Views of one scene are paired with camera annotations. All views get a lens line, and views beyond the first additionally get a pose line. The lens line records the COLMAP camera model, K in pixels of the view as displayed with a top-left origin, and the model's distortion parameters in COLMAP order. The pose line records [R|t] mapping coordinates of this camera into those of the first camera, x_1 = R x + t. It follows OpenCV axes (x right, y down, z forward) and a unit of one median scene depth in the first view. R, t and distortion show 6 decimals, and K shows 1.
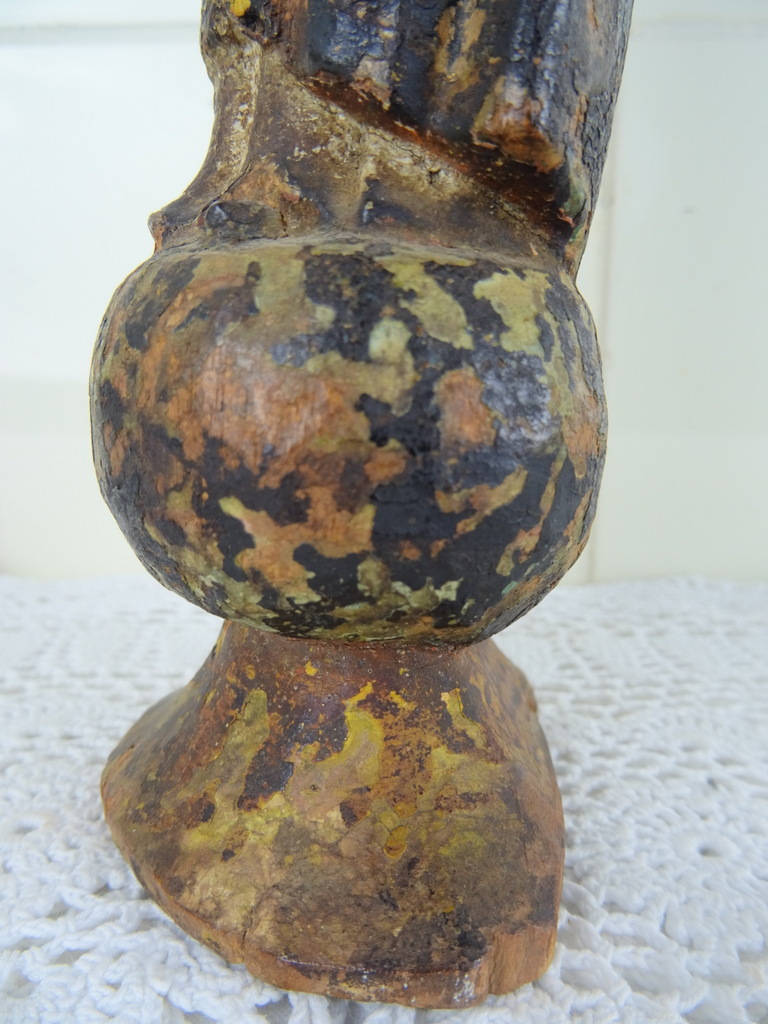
lens RADIAL K [[726.4, 0, 387.0], [0, 726.4, 509.7], [0, 0, 1]] dist [0.003069, -0.015043]
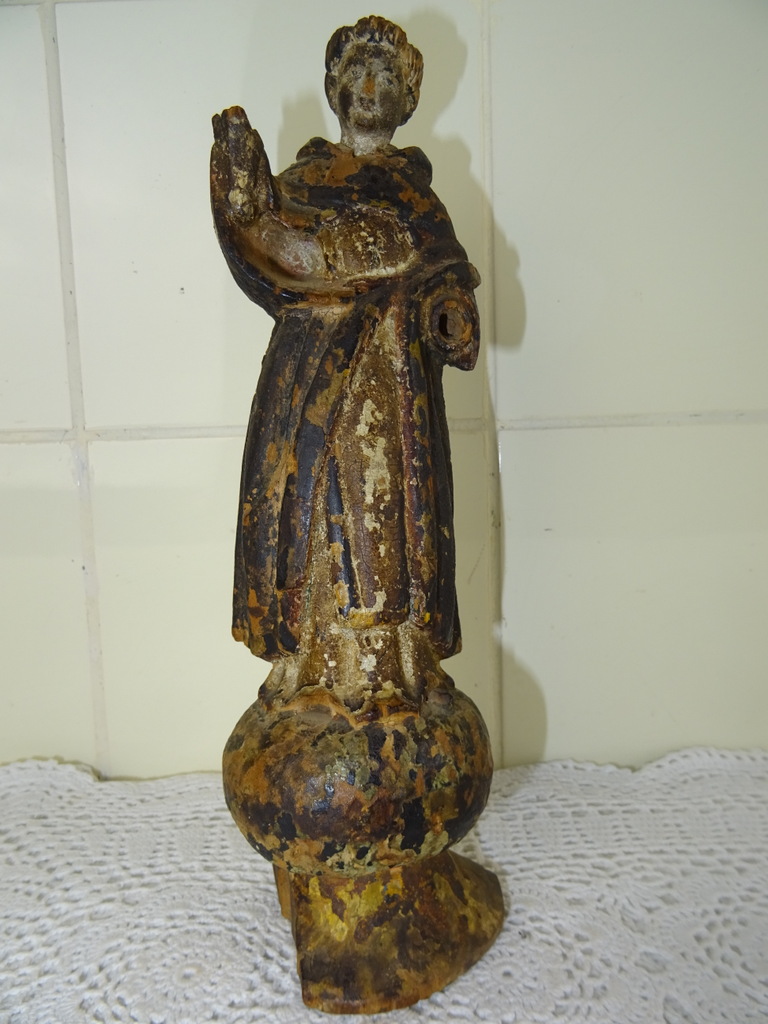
lens RADIAL K [[726.4, 0, 384.0], [0, 726.4, 513.5], [0, 0, 1]] dist [0.003069, -0.015043]
pose [[0.999316, -0.036179, 0.007691, 0.131913], [0.036681, 0.996081, -0.080478, -0.892479], [-0.004749, 0.080705, 0.996727, -1.531876]]
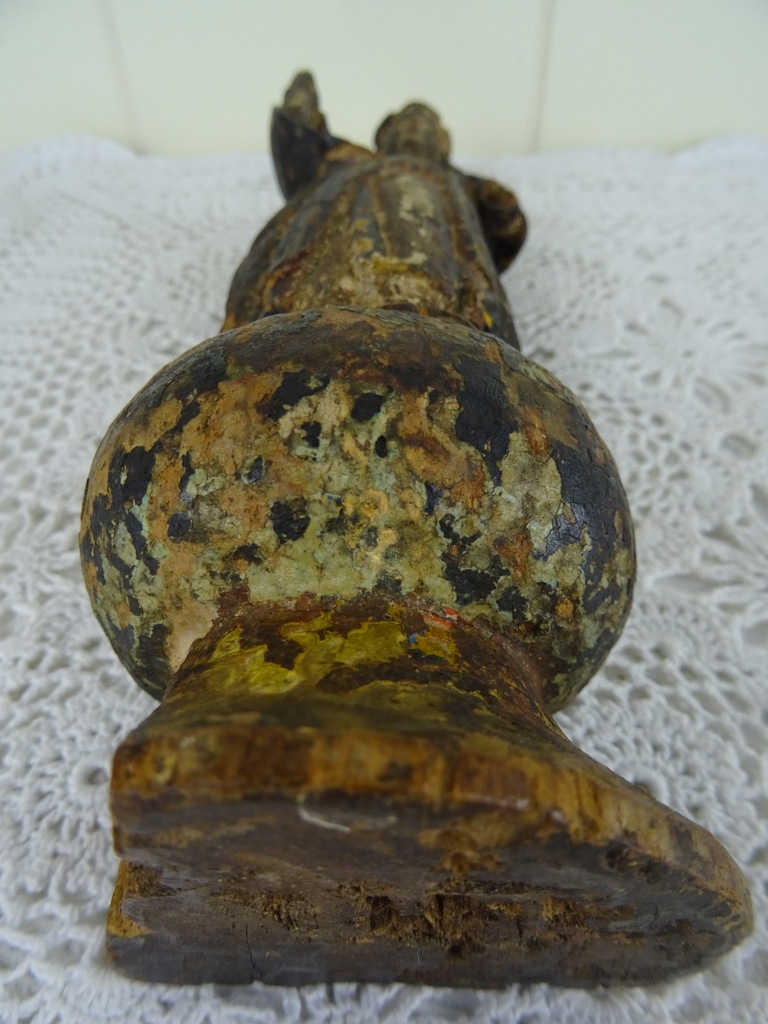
lens RADIAL K [[726.4, 0, 386.7], [0, 726.4, 511.5], [0, 0, 1]] dist [0.003069, -0.015043]
pose [[0.999738, 0.022310, -0.005156, 0.074491], [-0.017713, 0.610772, -0.791608, 0.950298], [-0.014512, 0.791492, 0.611007, 0.455930]]
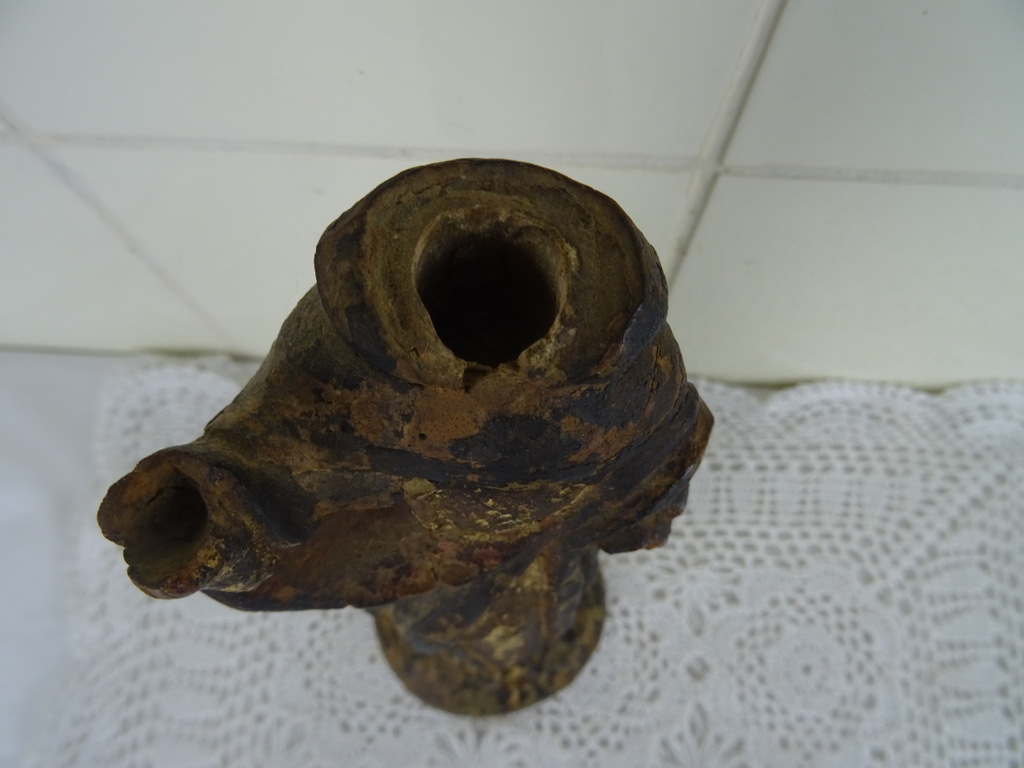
lens RADIAL K [[726.4, 0, 513.1], [0, 726.4, 388.9], [0, 0, 1]] dist [0.003069, -0.015043]
pose [[0.999594, 0.015404, -0.023971, 0.184027], [0.013147, 0.497049, 0.867623, -3.473263], [0.025279, -0.867586, 0.496645, 0.608602]]
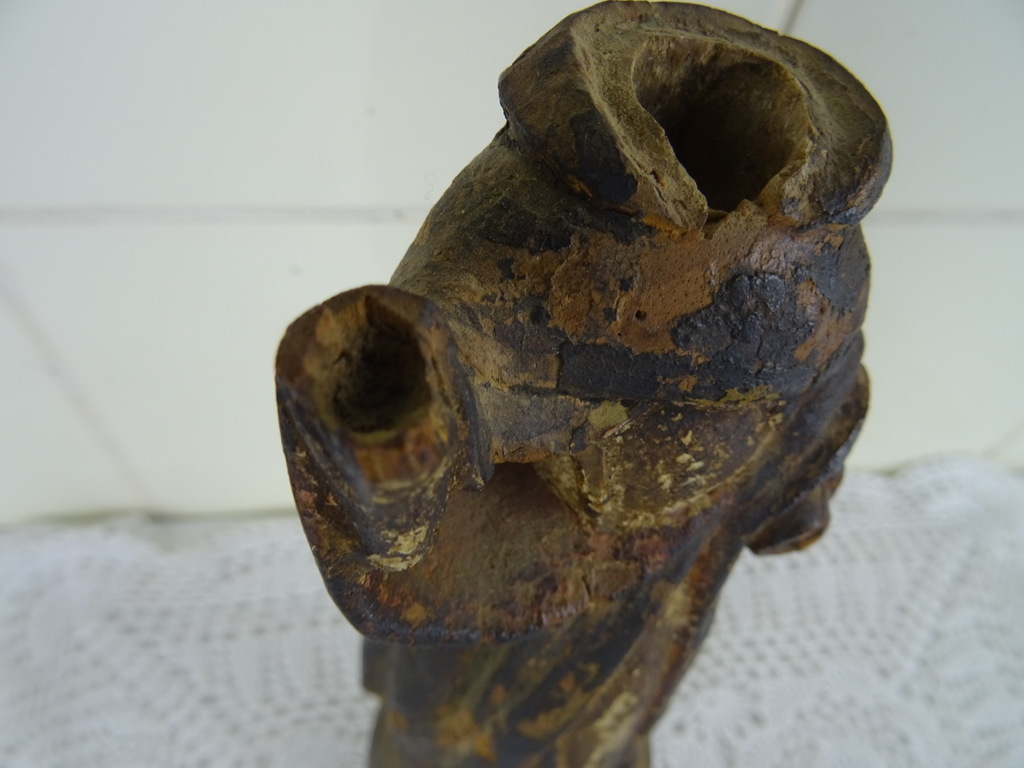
lens RADIAL K [[726.4, 0, 513.0], [0, 726.4, 392.1], [0, 0, 1]] dist [0.003069, -0.015043]
pose [[0.985556, -0.066563, 0.155722, -0.302581], [-0.061723, 0.715086, 0.696307, -2.970218], [-0.157703, -0.695861, 0.700648, 0.436101]]
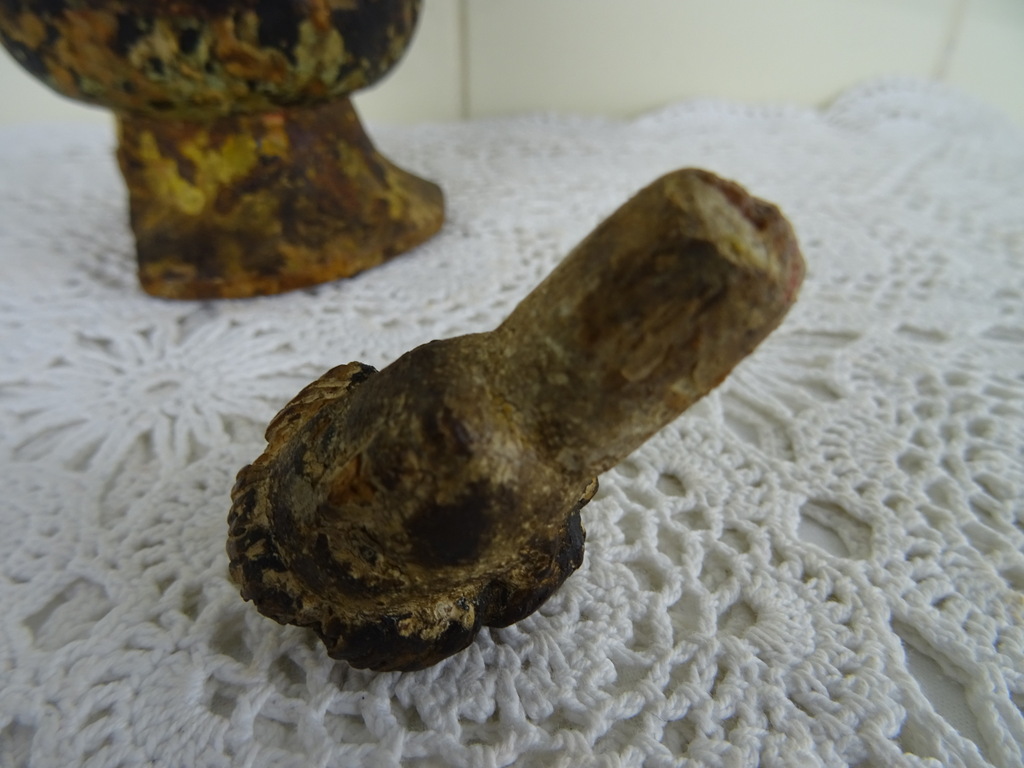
lens RADIAL K [[726.4, 0, 509.1], [0, 726.4, 381.9], [0, 0, 1]] dist [0.003069, -0.015043]
pose [[0.985976, -0.079643, 0.146654, 0.404575], [0.020198, 0.929267, 0.368855, 0.150455], [-0.165657, -0.360720, 0.917844, -0.727095]]
